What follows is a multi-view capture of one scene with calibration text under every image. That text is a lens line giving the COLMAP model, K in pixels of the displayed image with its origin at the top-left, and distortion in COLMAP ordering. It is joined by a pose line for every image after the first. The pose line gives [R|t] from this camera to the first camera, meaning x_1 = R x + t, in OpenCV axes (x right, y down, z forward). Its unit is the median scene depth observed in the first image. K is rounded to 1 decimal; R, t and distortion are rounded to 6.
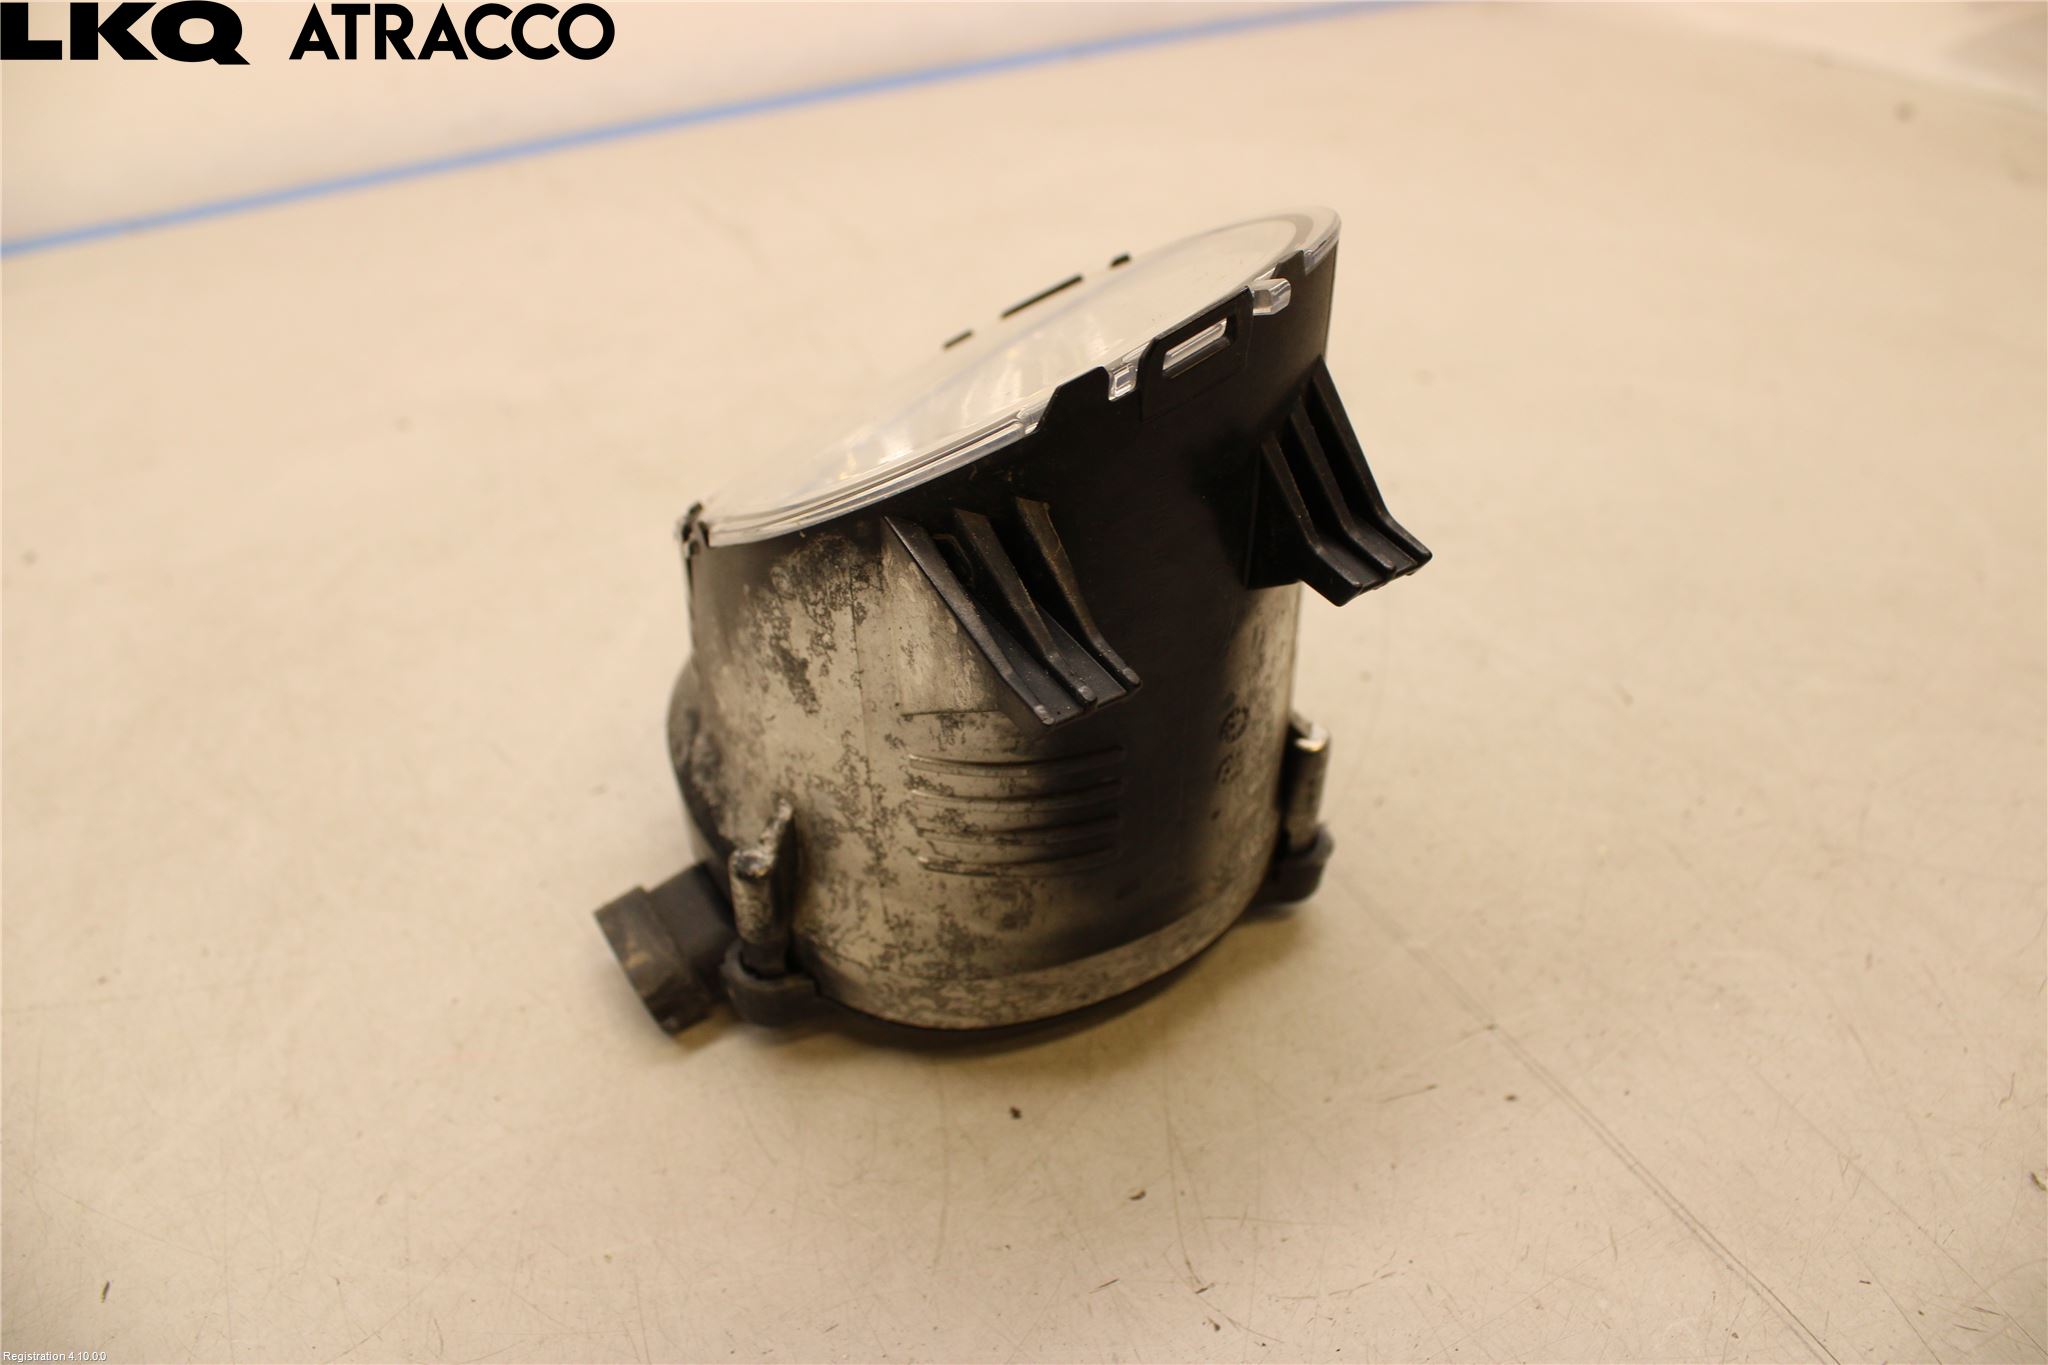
lens RADIAL K [[1760.3, 0, 1027.7], [0, 1760.3, 692.1], [0, 0, 1]] dist [-0.052405, 0.054959]
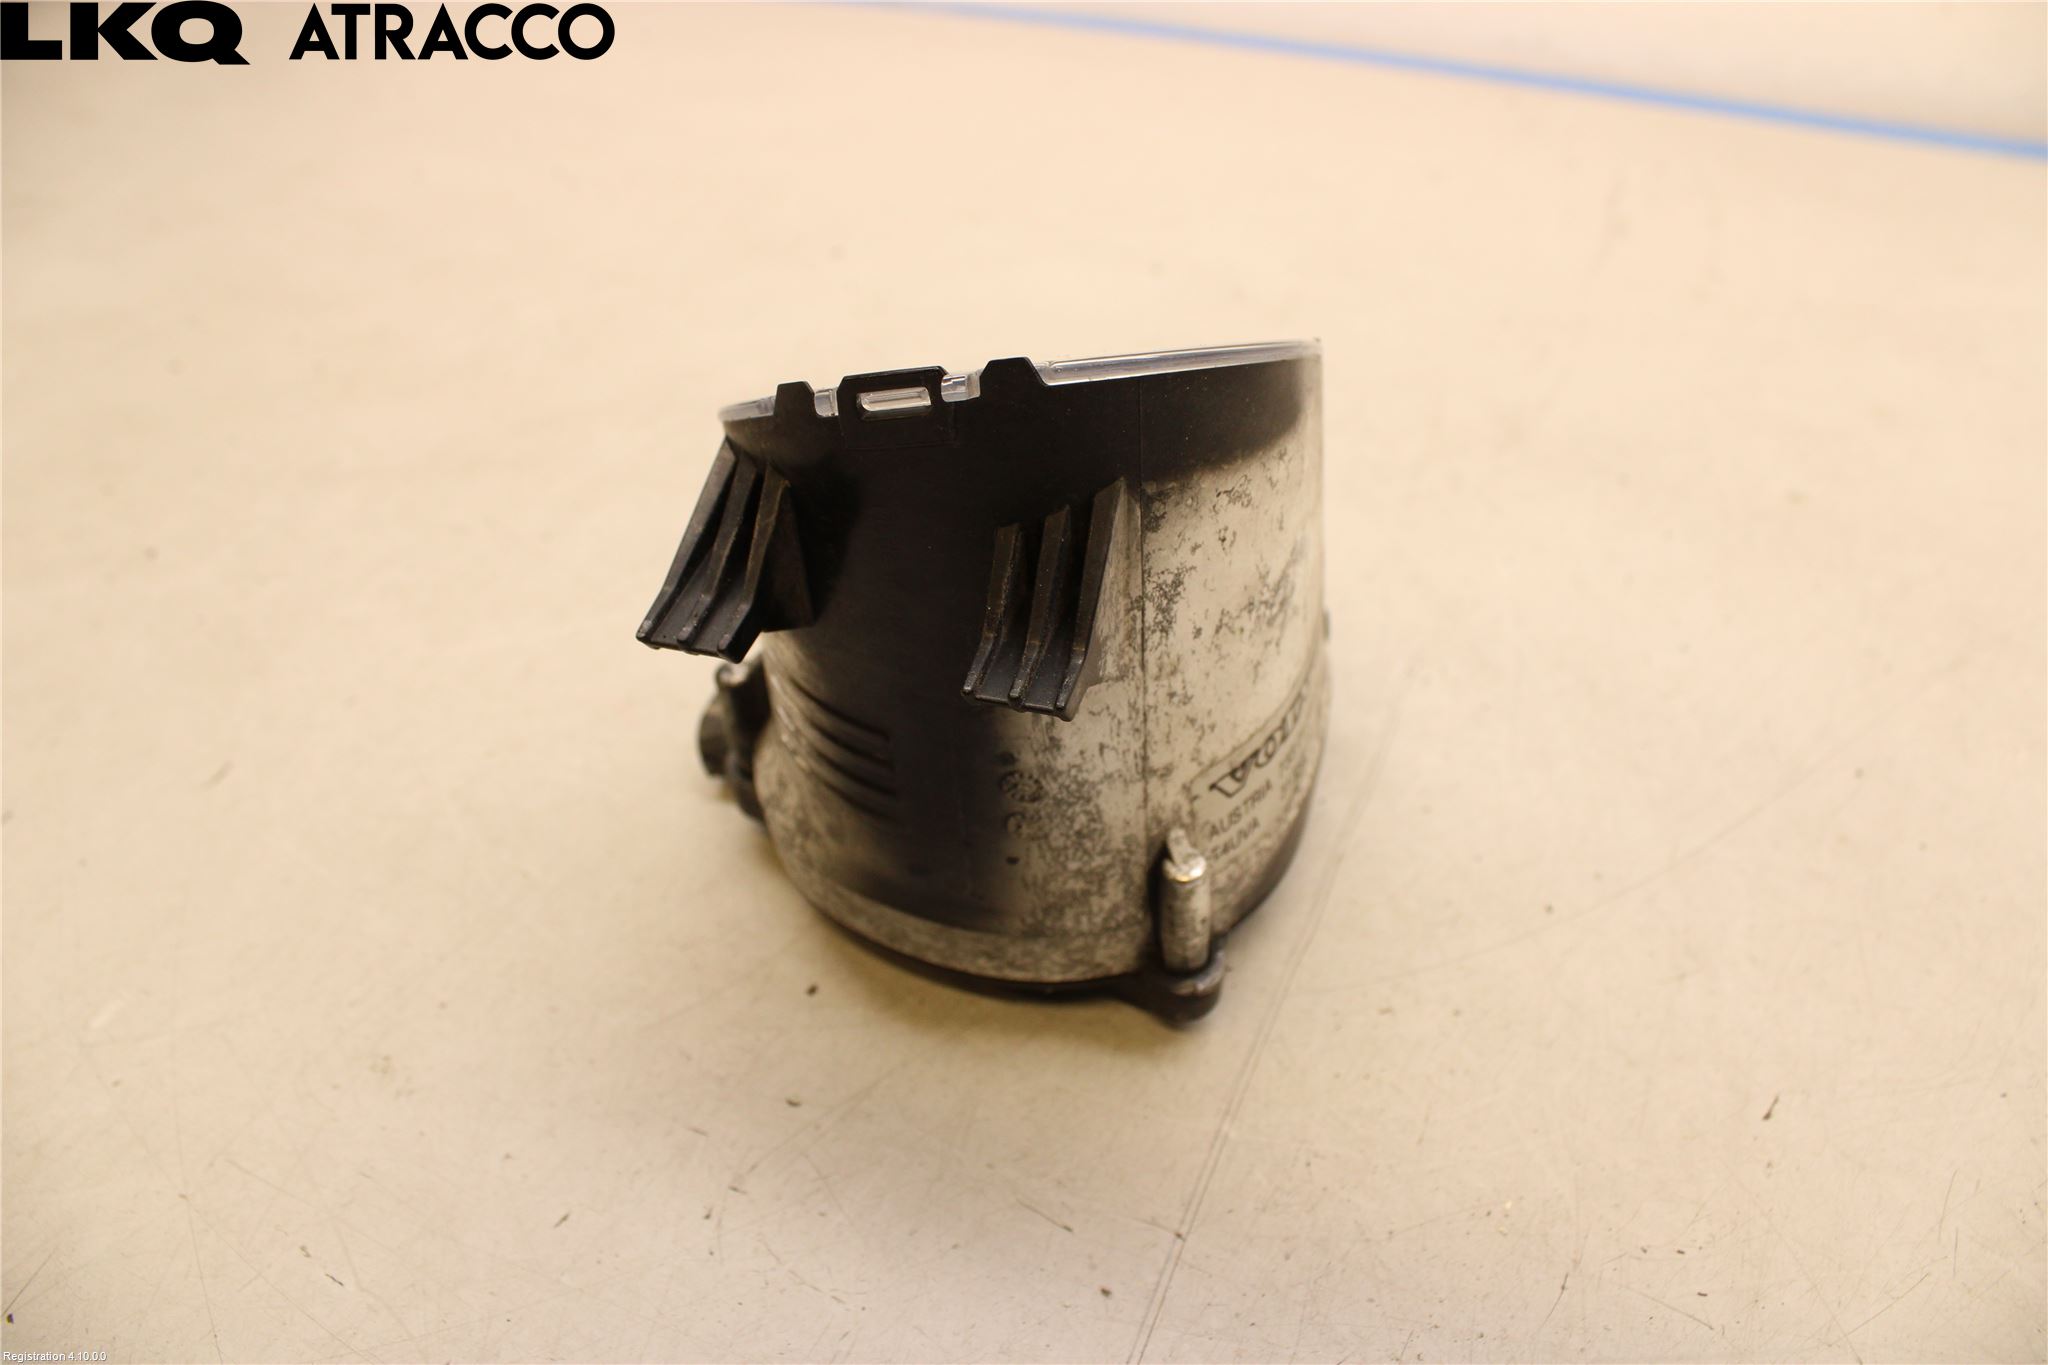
lens RADIAL K [[1760.3, 0, 1031.8], [0, 1760.3, 688.1], [0, 0, 1]] dist [-0.052405, 0.054959]
pose [[0.605862, 0.488103, -0.628240, 0.719691], [-0.439069, 0.863666, 0.247586, -0.279541], [0.663437, 0.125838, 0.737574, 0.245023]]
